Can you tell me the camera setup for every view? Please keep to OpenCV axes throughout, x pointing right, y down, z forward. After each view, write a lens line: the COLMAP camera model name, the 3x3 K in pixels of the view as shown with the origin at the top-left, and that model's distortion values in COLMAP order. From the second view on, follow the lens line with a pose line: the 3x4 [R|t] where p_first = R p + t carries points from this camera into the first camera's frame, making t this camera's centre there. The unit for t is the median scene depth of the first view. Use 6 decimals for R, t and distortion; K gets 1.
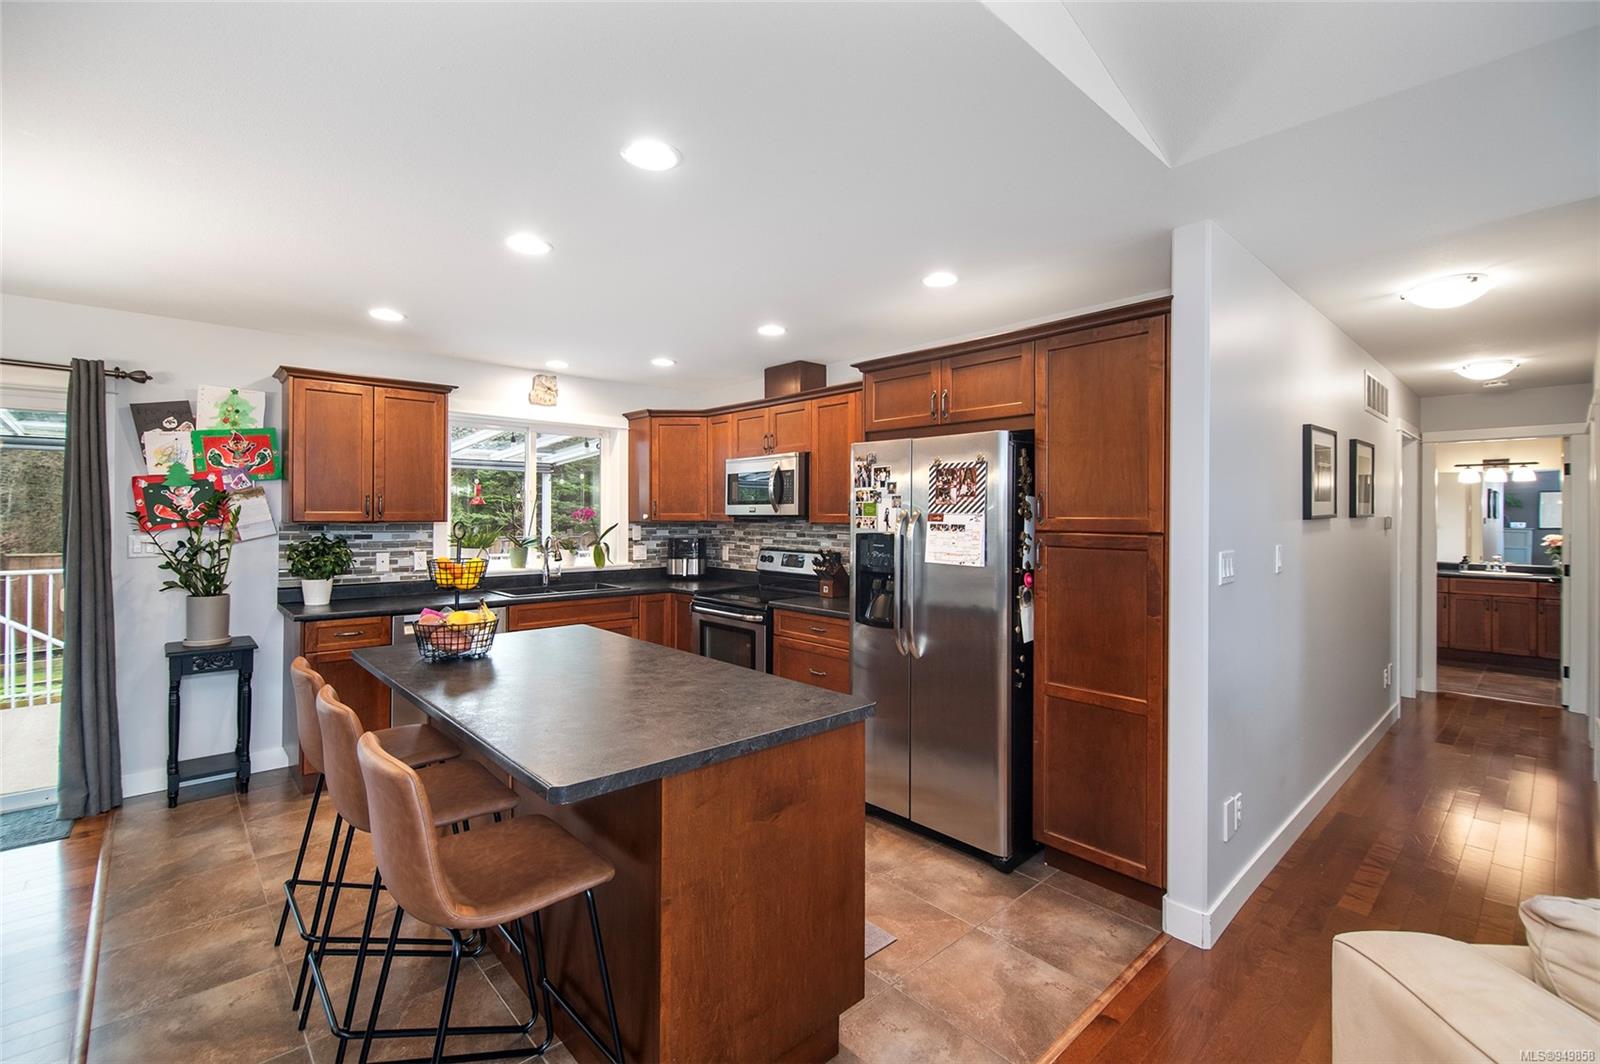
lens RADIAL K [[698.4, 0, 782.5], [0, 698.4, 514.1], [0, 0, 1]] dist [0.001064, -0.000615]
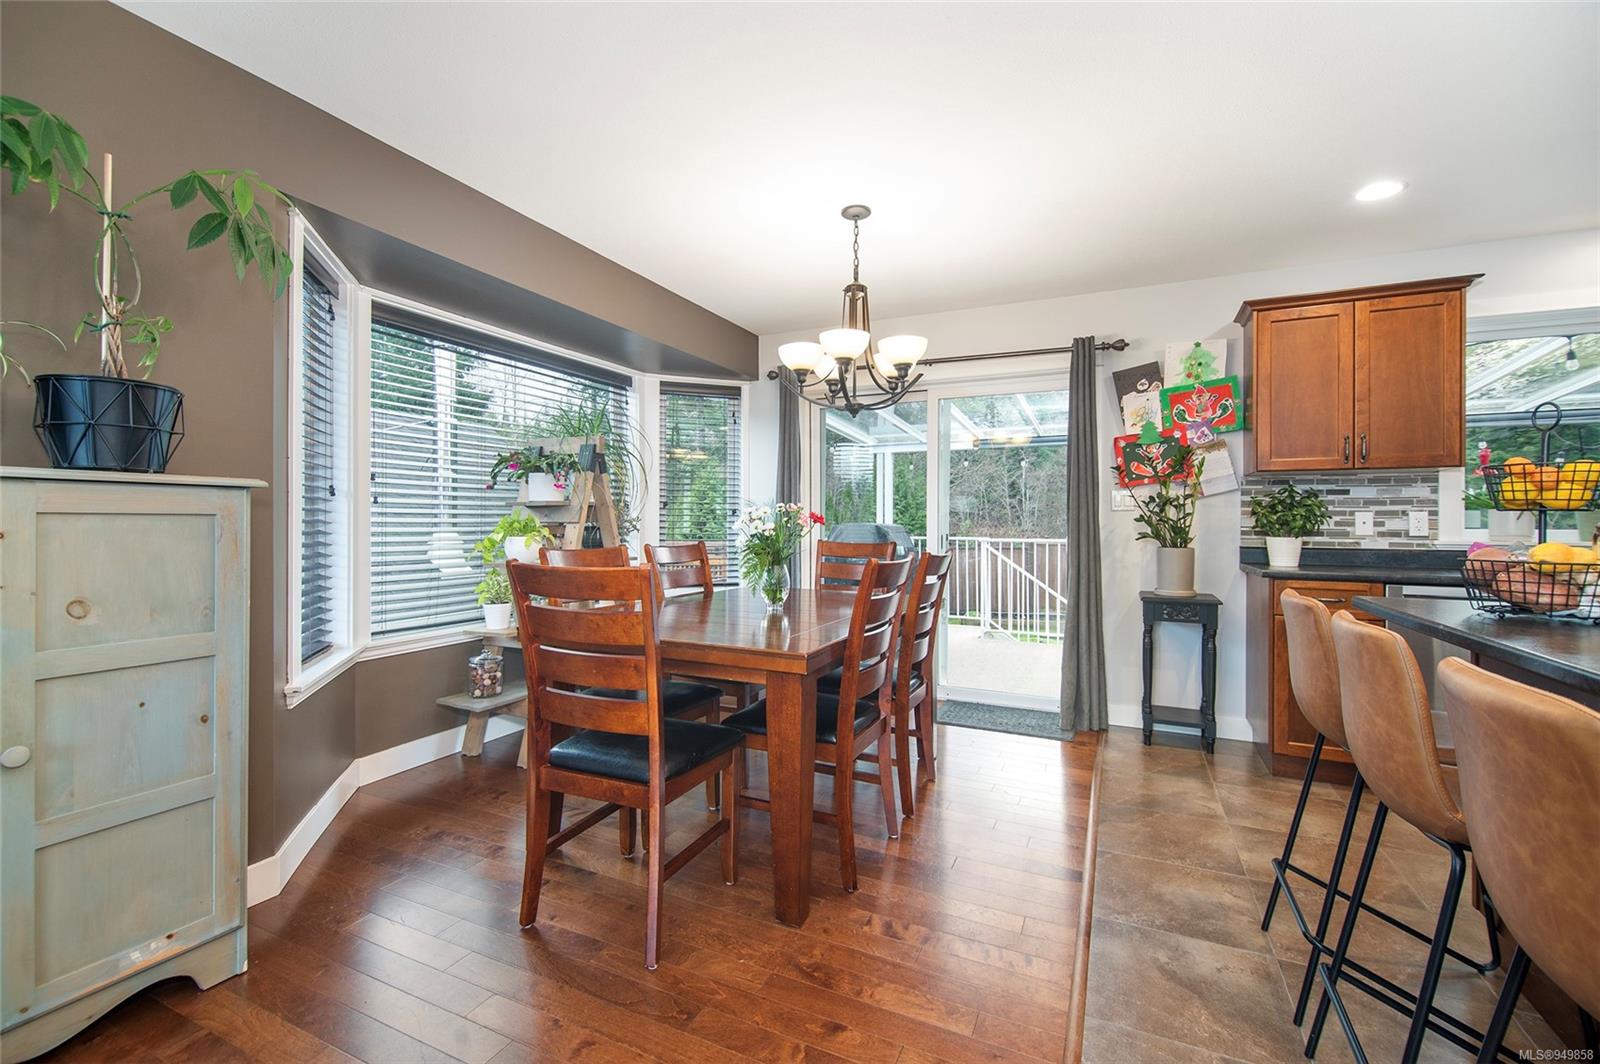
lens RADIAL K [[696.0, 0, 799.7], [0, 696.0, 520.5], [0, 0, 1]] dist [-0.002458, -0.000676]
pose [[0.396433, -0.006944, -0.918038, -0.113080], [-0.001035, 0.999967, -0.008011, 0.085712], [0.918063, 0.004126, 0.396412, 0.101555]]
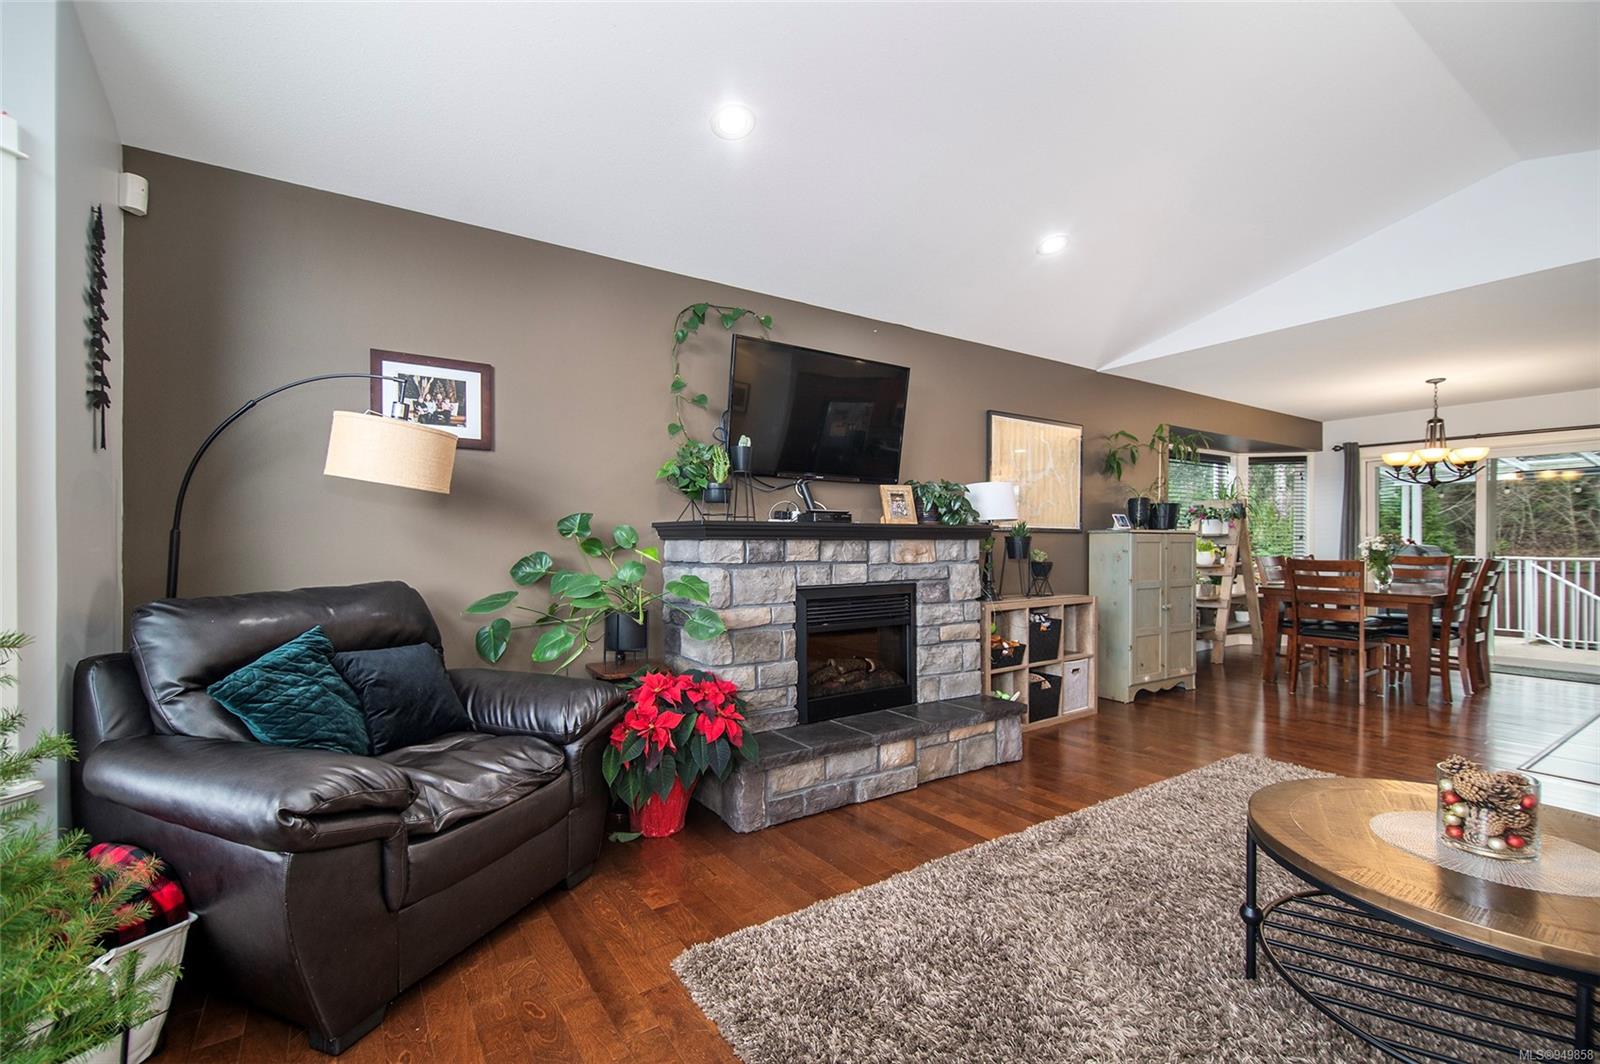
lens RADIAL K [[688.5, 0, 792.0], [0, 688.5, 550.3], [0, 0, 1]] dist [0.001676, 0.000016]
pose [[-0.154335, 0.003646, -0.988012, 0.918649], [0.002865, 0.999991, 0.003242, 0.086965], [0.988014, -0.002331, -0.154344, -0.705309]]
